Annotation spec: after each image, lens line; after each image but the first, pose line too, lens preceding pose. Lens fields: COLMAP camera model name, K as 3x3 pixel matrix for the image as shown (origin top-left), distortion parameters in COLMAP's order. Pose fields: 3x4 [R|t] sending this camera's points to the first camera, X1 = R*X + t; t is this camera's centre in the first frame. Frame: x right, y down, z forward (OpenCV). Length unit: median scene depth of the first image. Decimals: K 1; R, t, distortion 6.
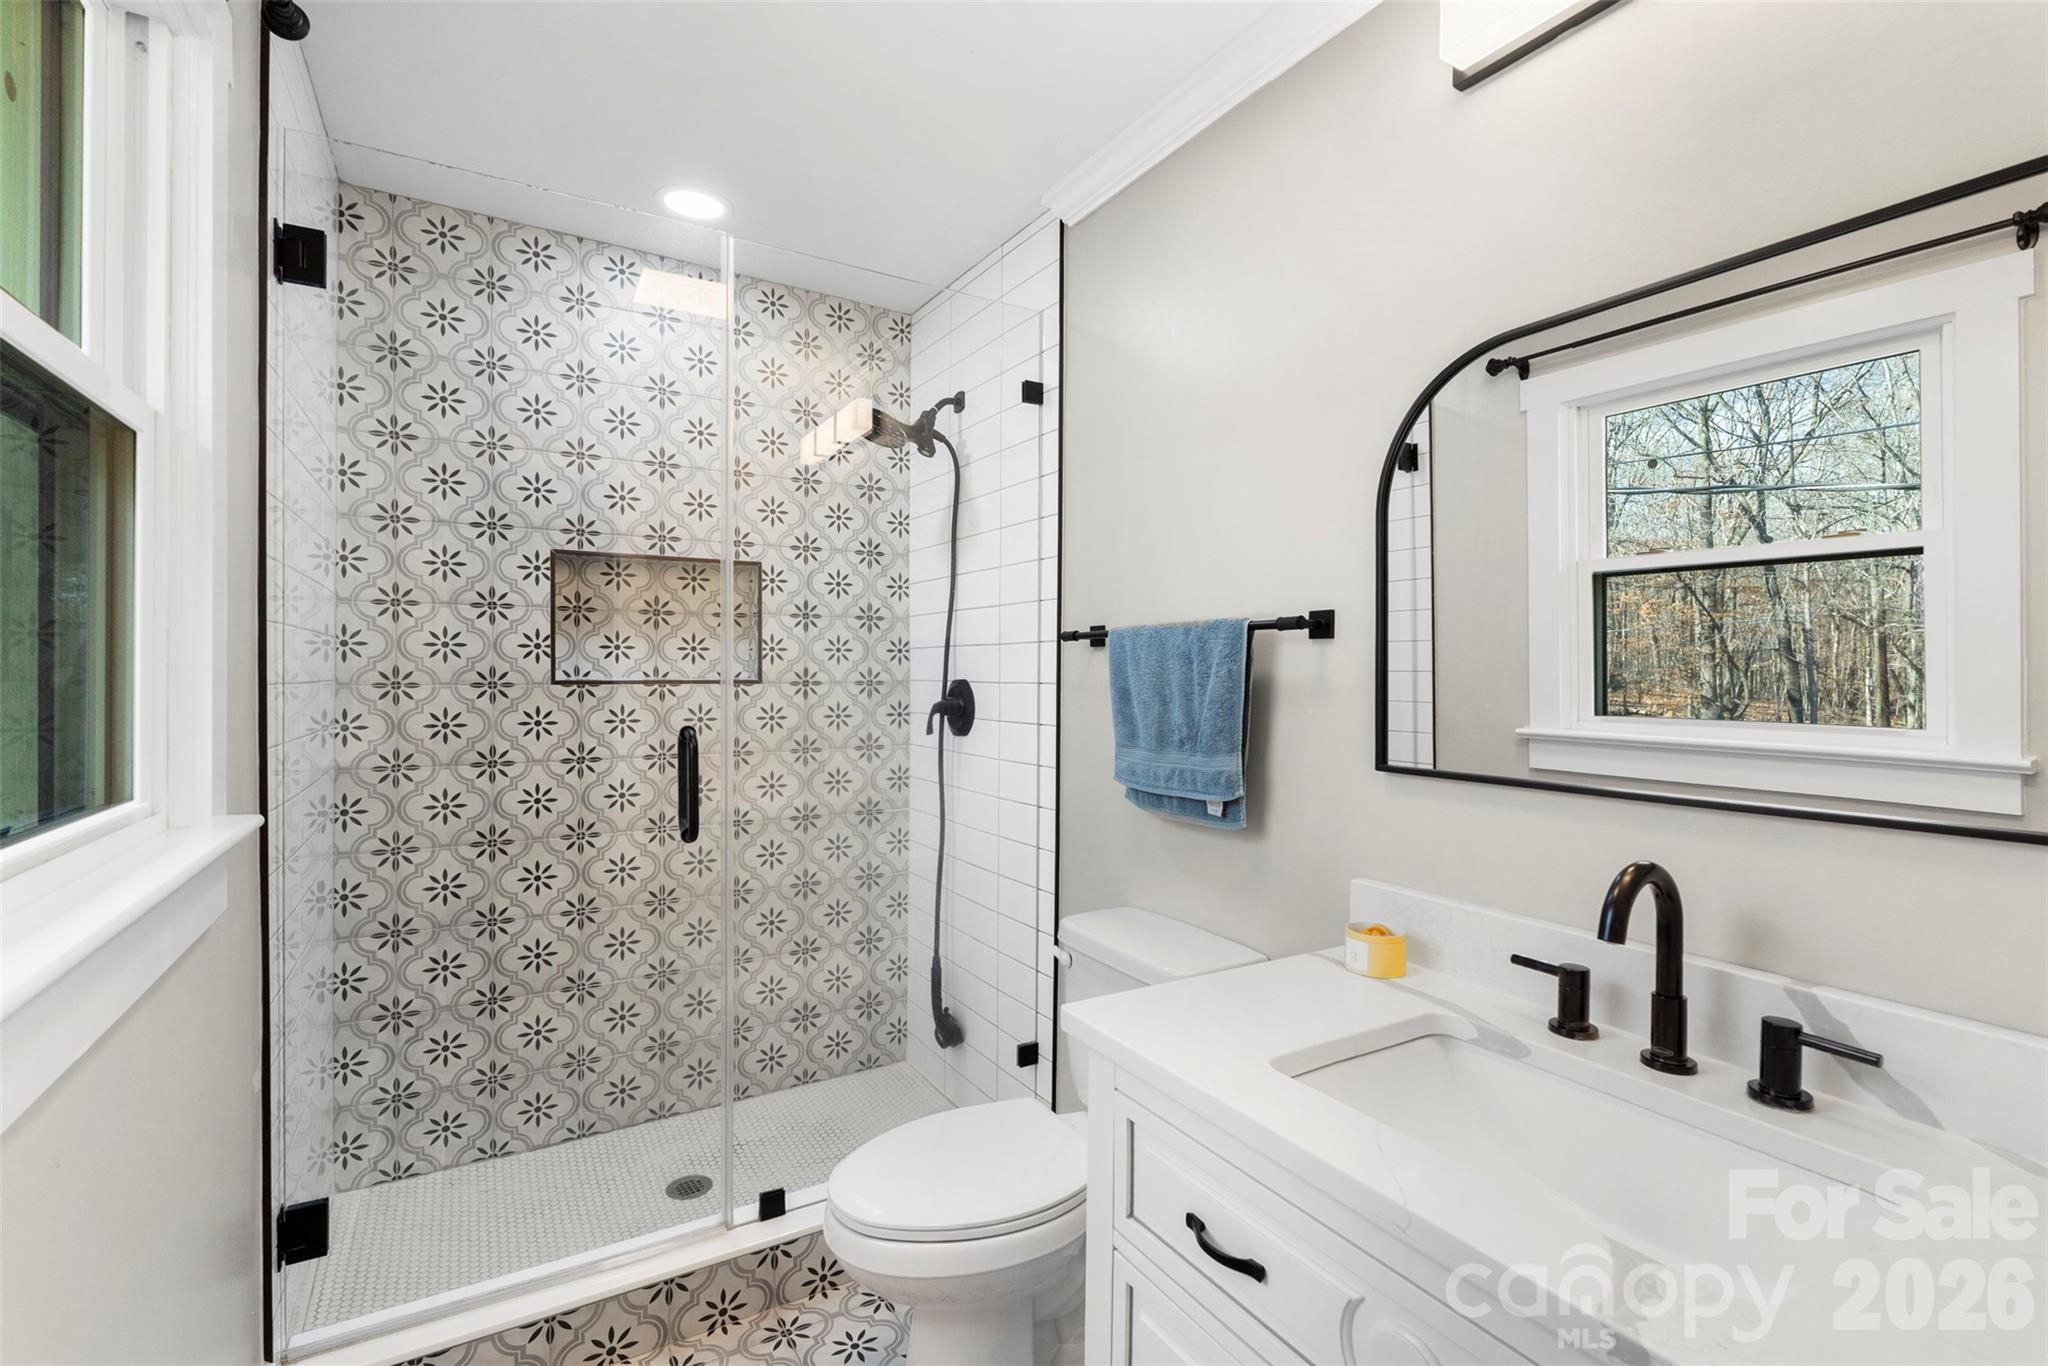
lens RADIAL K [[914.7, 0, 1029.4], [0, 914.7, 681.9], [0, 0, 1]] dist [-0.001749, 0.000457]
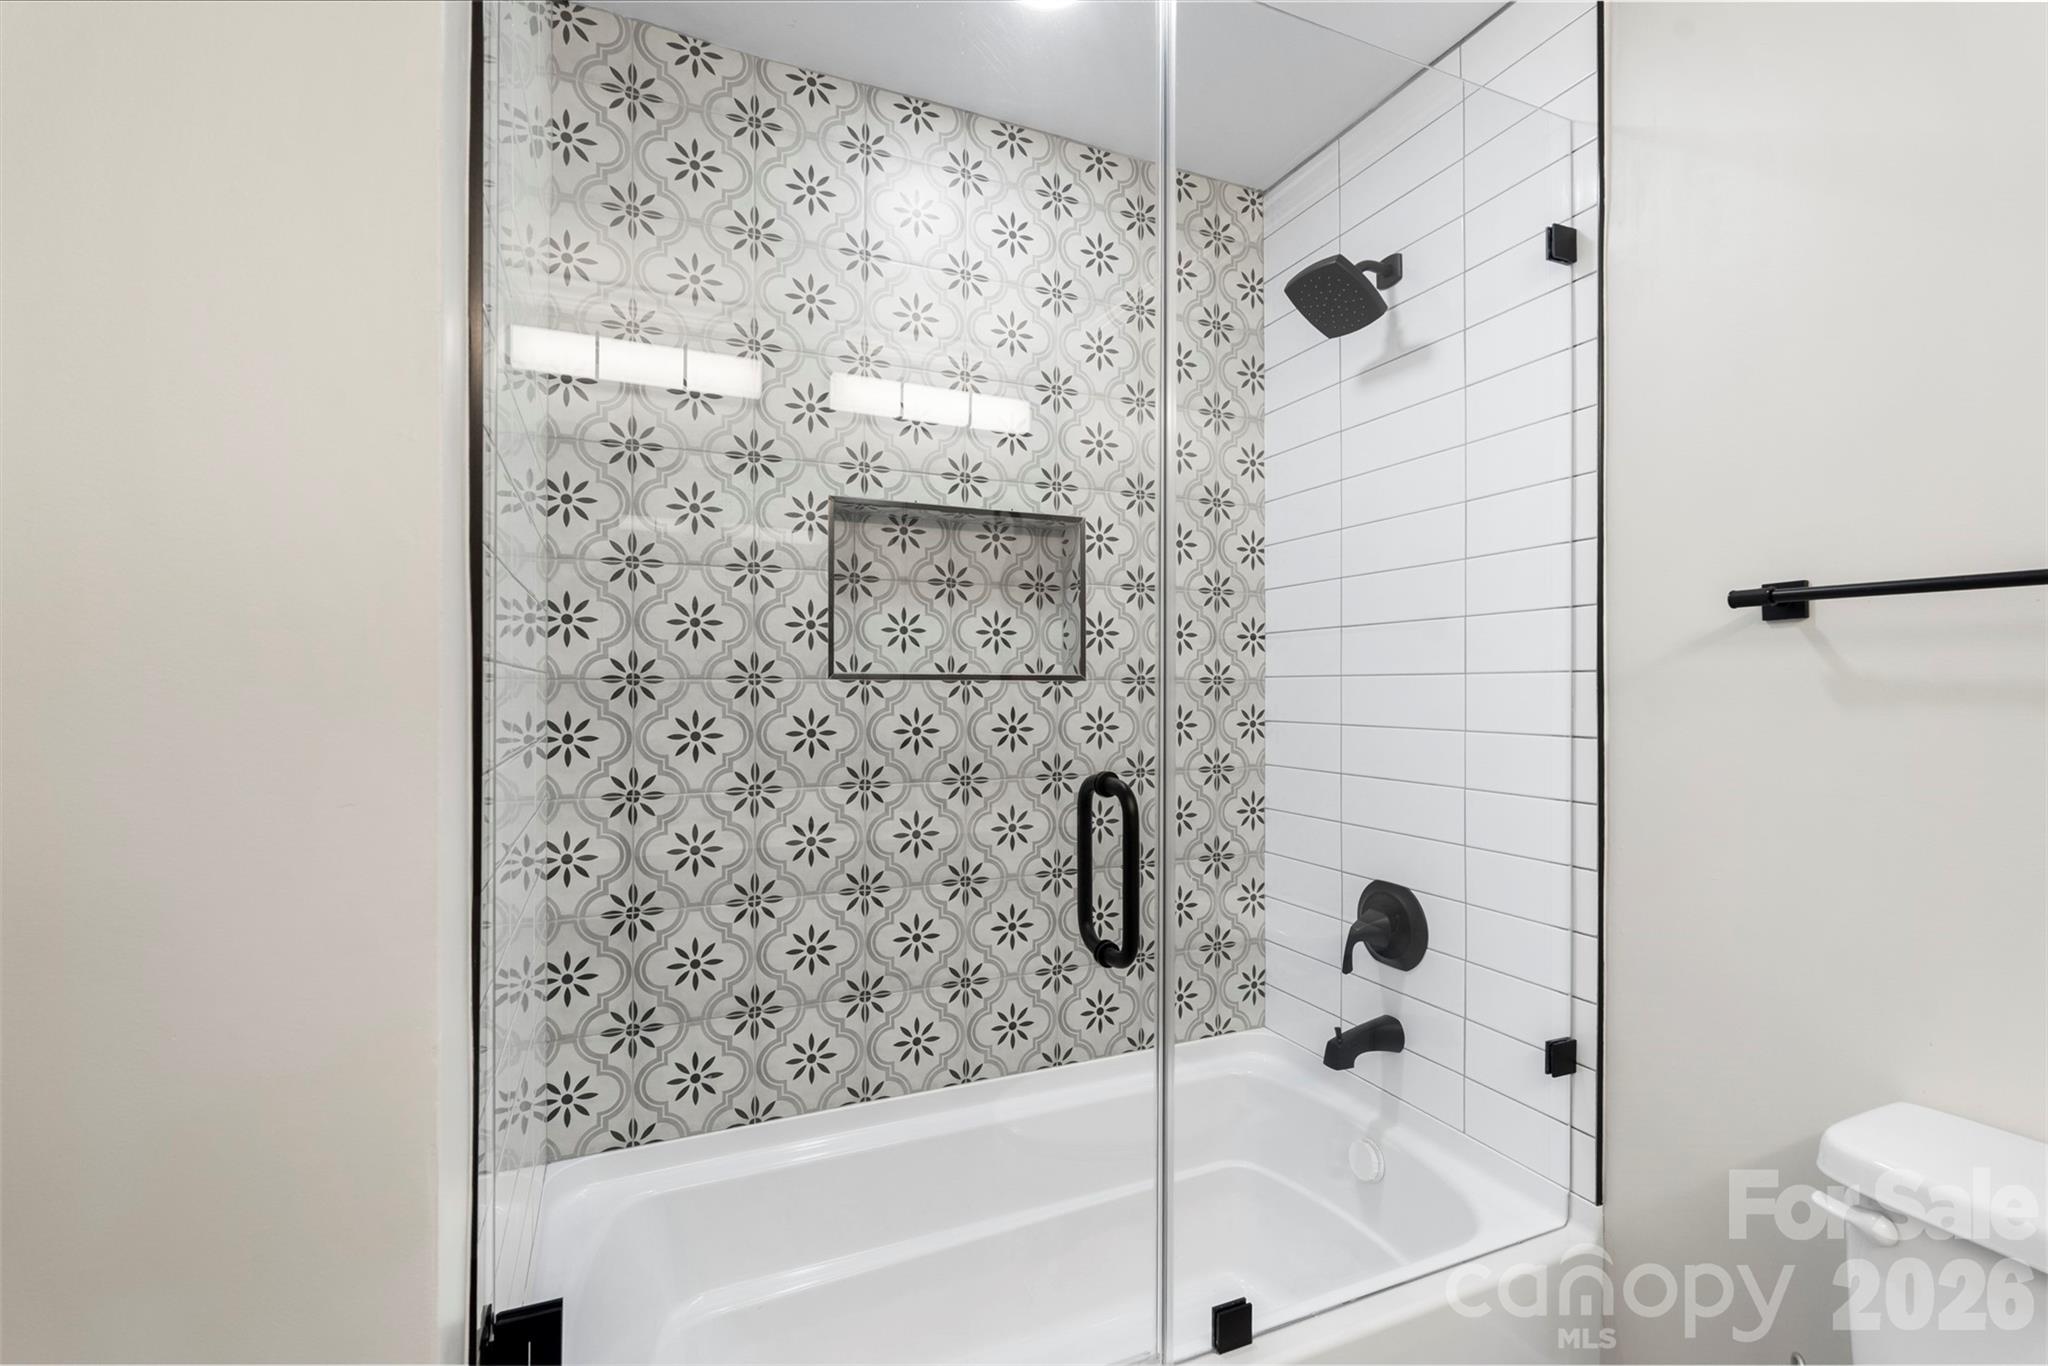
lens RADIAL K [[914.7, 0, 1016.8], [0, 914.7, 680.4], [0, 0, 1]] dist [-0.001749, 0.000457]
pose [[0.994858, 0.004421, -0.101186, -0.303129], [-0.004854, 0.999980, -0.004033, 0.006033], [0.101166, 0.004503, 0.994859, 0.301559]]
